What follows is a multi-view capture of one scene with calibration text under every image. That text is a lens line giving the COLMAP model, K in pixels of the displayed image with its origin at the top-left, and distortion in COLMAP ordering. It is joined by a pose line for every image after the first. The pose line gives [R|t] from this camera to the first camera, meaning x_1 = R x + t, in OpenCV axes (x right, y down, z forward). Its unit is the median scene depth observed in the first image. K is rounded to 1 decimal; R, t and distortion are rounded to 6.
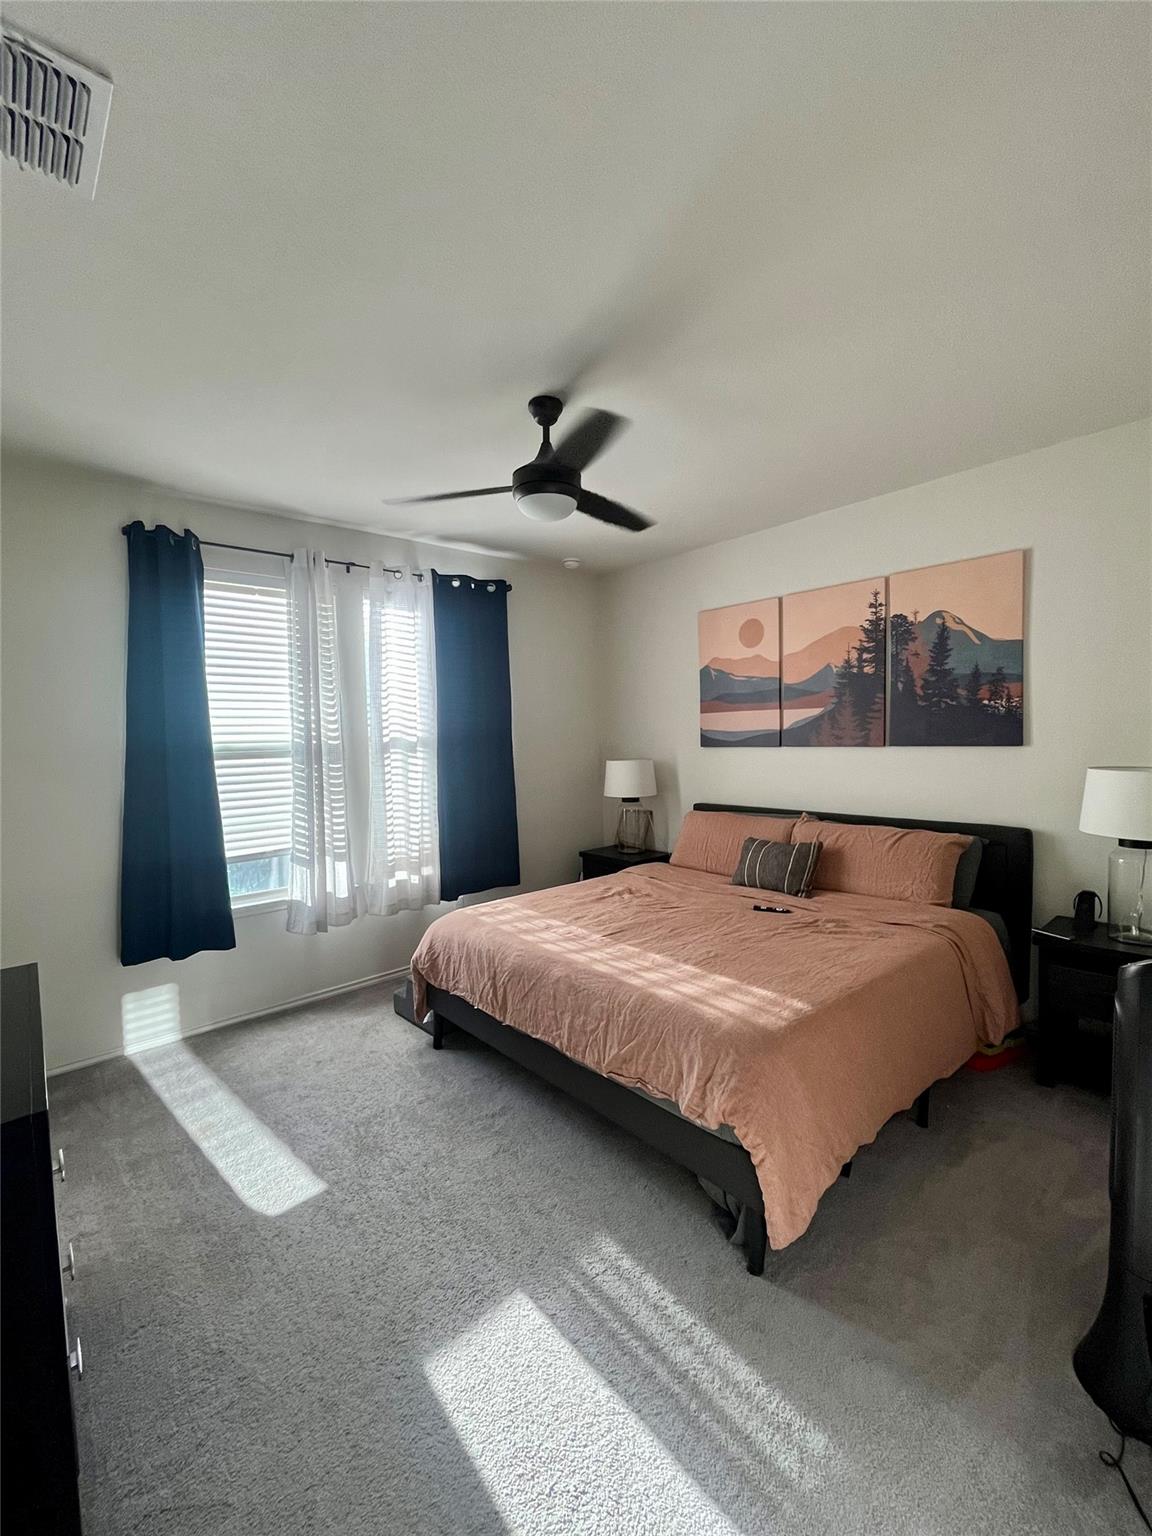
lens RADIAL K [[625.1, 0, 559.8], [0, 625.1, 765.0], [0, 0, 1]] dist [-0.001815, 0.000588]
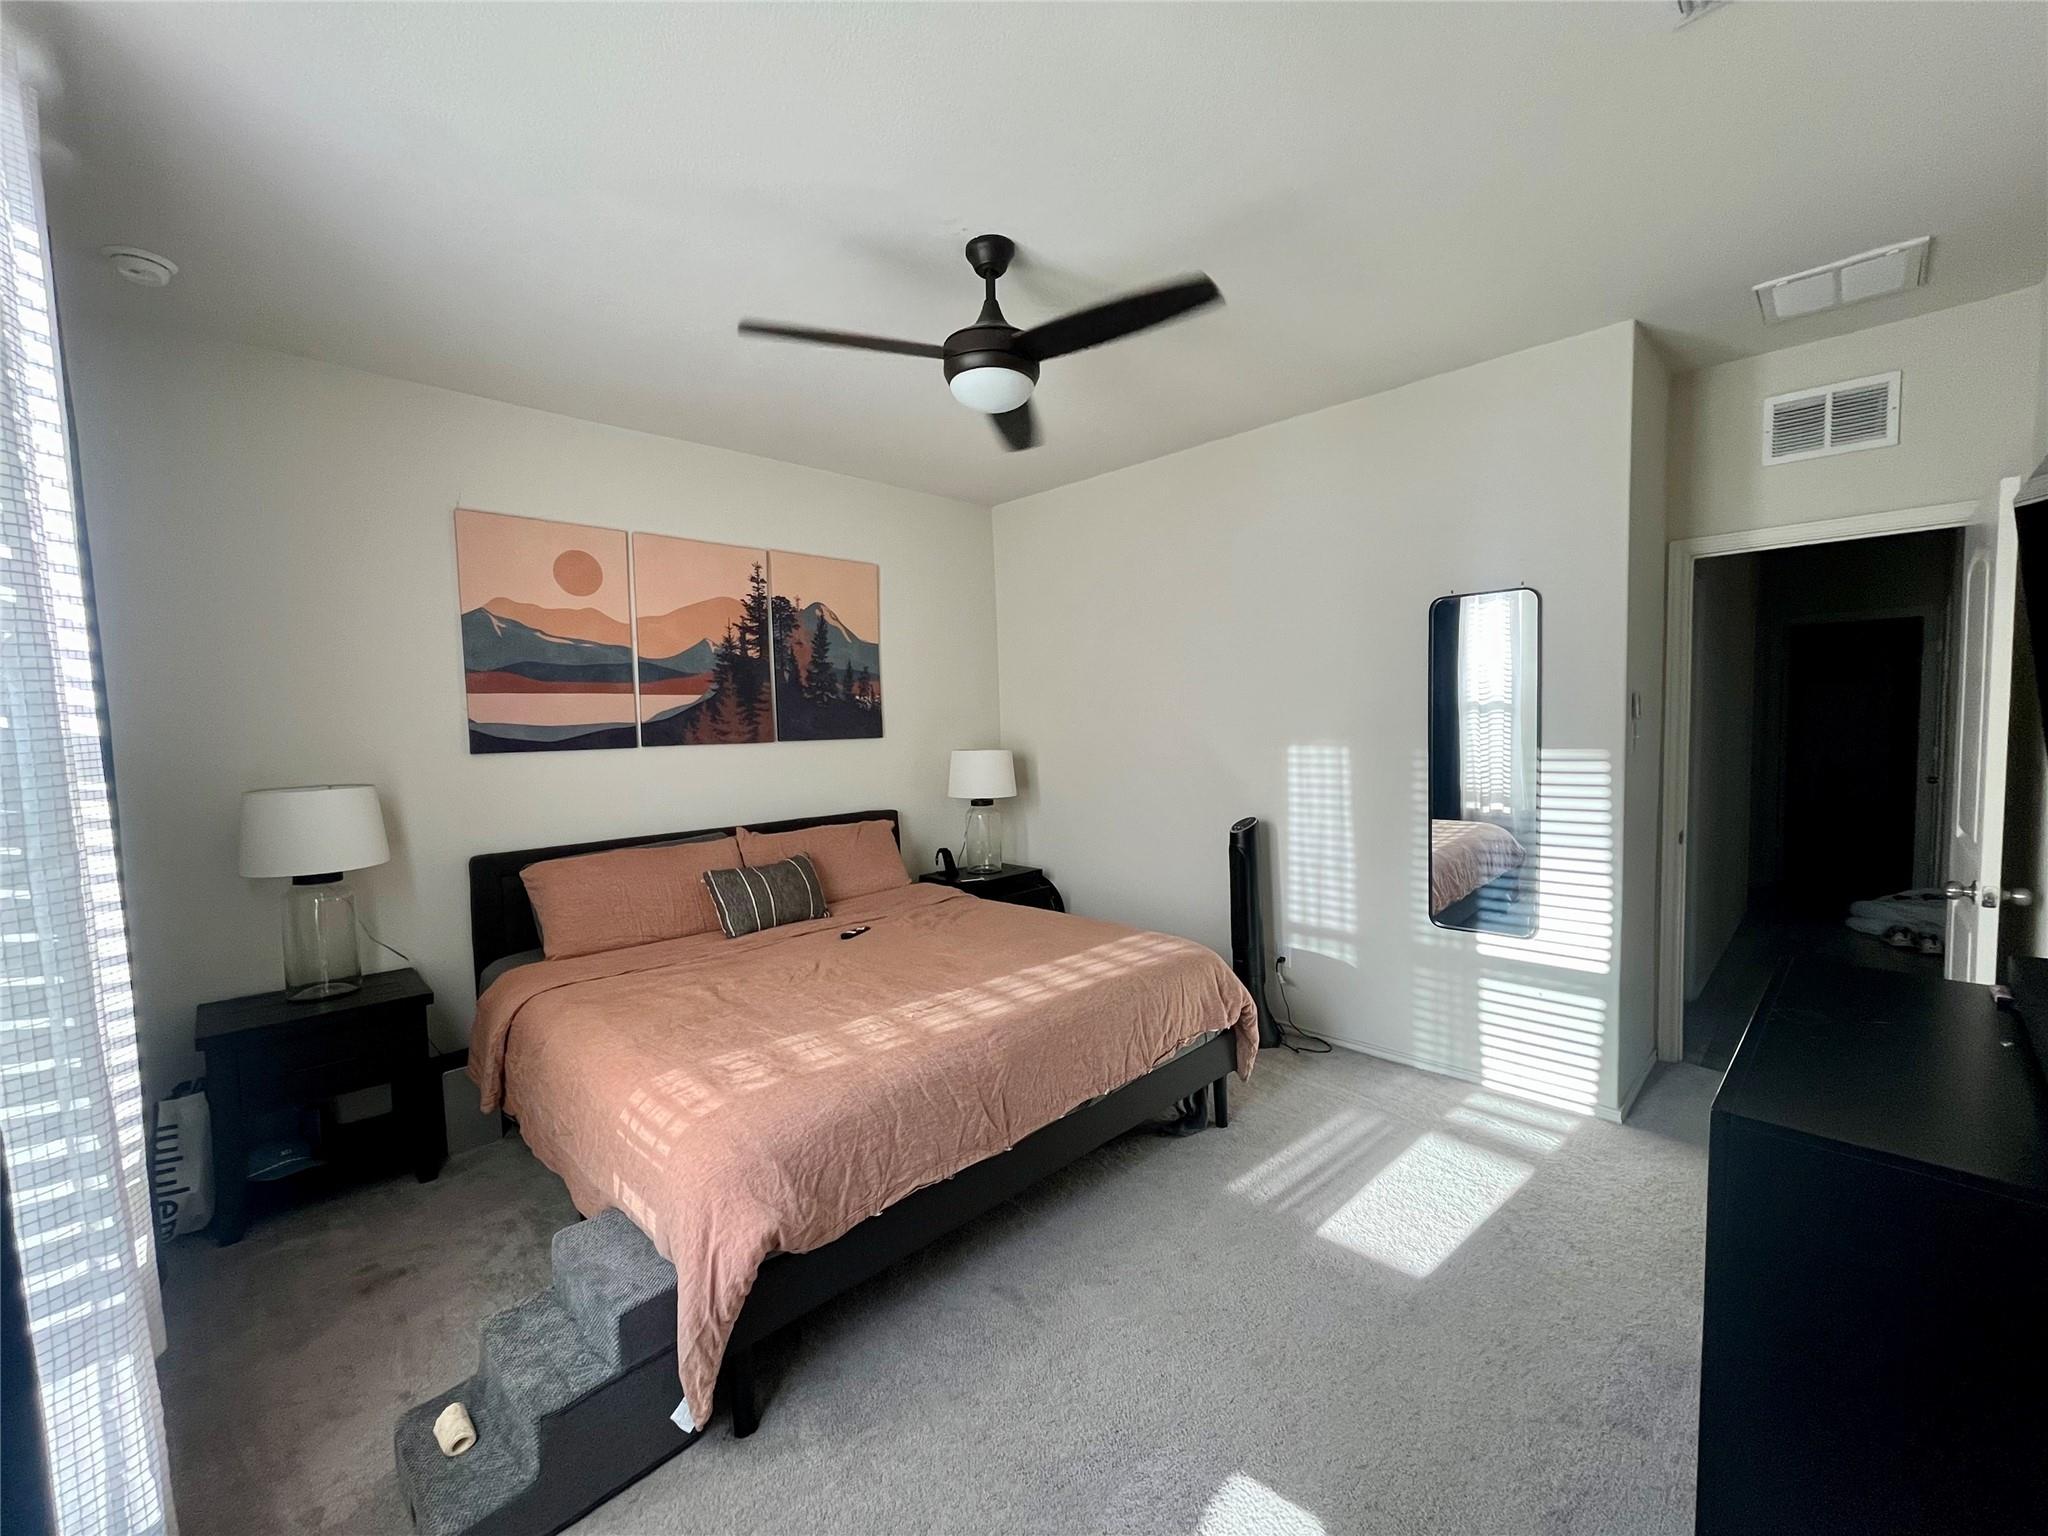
lens RADIAL K [[833.5, 0, 1002.9], [0, 833.5, 766.4], [0, 0, 1]] dist [-0.001815, 0.000588]
pose [[-0.036422, -0.026872, 0.998975, -0.687378], [0.076441, 0.996635, 0.029596, -0.005368], [-0.996409, 0.077440, -0.034245, 0.732929]]
